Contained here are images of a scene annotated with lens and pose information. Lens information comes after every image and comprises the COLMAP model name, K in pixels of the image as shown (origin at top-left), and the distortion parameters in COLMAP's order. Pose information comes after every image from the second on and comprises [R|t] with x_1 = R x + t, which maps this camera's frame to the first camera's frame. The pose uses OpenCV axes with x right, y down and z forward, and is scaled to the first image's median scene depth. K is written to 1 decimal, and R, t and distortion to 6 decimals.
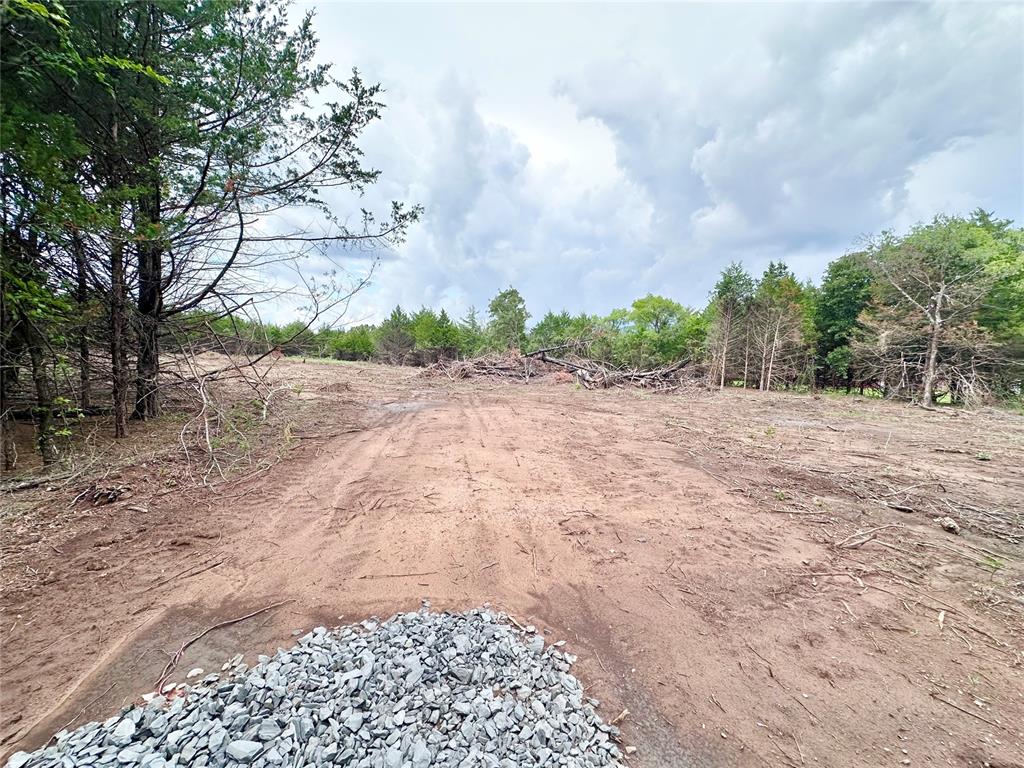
lens RADIAL K [[408.1, 0, 515.2], [0, 408.1, 380.2], [0, 0, 1]] dist [0.001651, 0.000353]
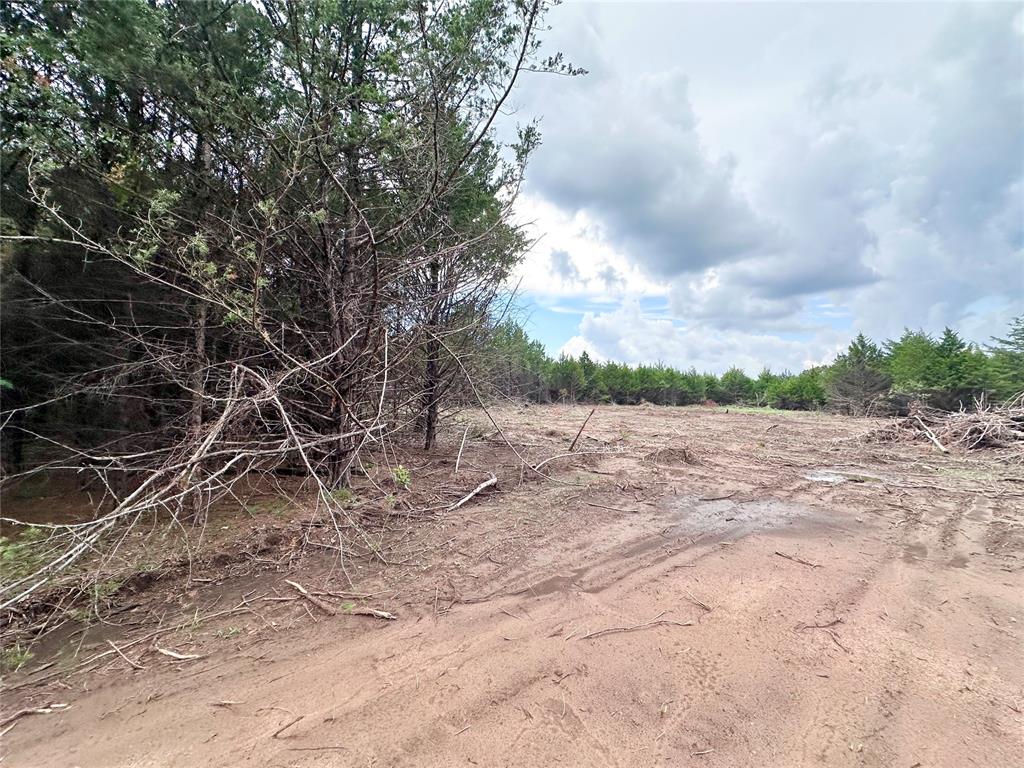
lens RADIAL K [[408.1, 0, 515.2], [0, 408.1, 380.2], [0, 0, 1]] dist [0.001651, 0.000353]
pose [[0.527103, -0.067040, -0.847153, 0.001282], [-0.034759, 0.994348, -0.100316, -0.006653], [0.849090, 0.082323, 0.521794, 0.097563]]
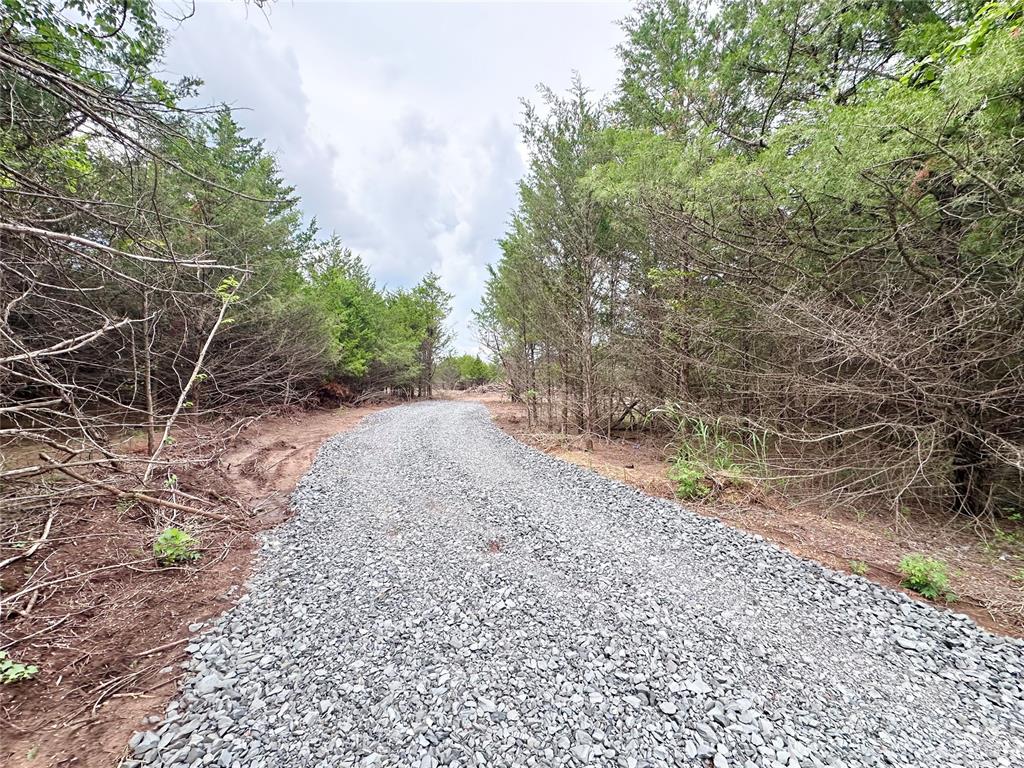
lens RADIAL K [[408.1, 0, 515.2], [0, 408.1, 380.2], [0, 0, 1]] dist [0.001651, 0.000353]
pose [[0.994993, -0.011277, -0.099308, 0.109354], [0.004592, 0.997723, -0.067285, 0.030025], [0.099840, 0.066492, 0.992779, -0.490652]]
